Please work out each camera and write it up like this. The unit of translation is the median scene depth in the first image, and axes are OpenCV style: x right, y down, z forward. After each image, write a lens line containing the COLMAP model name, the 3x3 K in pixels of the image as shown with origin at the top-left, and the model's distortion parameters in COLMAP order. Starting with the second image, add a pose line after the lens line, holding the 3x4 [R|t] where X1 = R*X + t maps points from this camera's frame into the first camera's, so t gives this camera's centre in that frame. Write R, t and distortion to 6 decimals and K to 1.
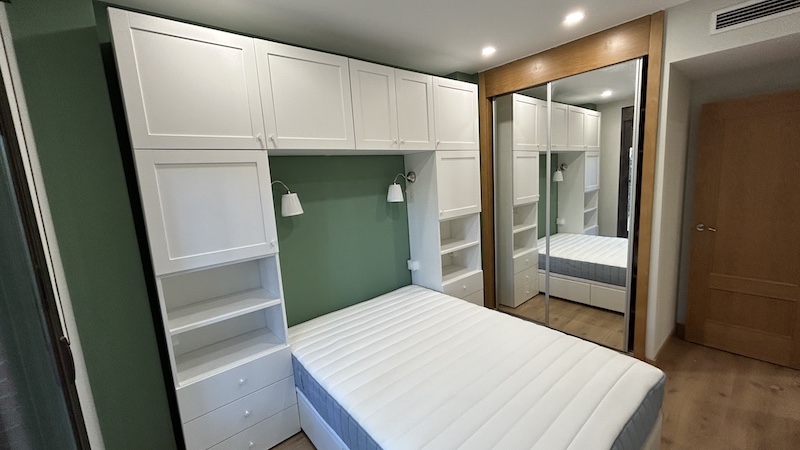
lens RADIAL K [[323.9, 0, 400.0], [0, 323.9, 225.0], [0, 0, 1]] dist [-0.000055, -0.000147]
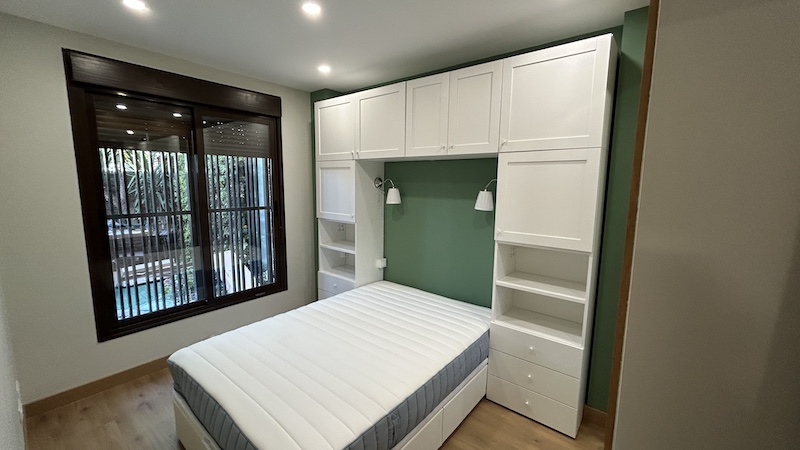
lens RADIAL K [[323.9, 0, 400.0], [0, 323.9, 225.0], [0, 0, 1]] dist [-0.000055, -0.000147]
pose [[0.176616, 0.197654, -0.964230, 0.957596], [-0.170333, 0.970987, 0.167840, -0.166753], [0.969429, 0.134597, 0.205159, 0.691725]]
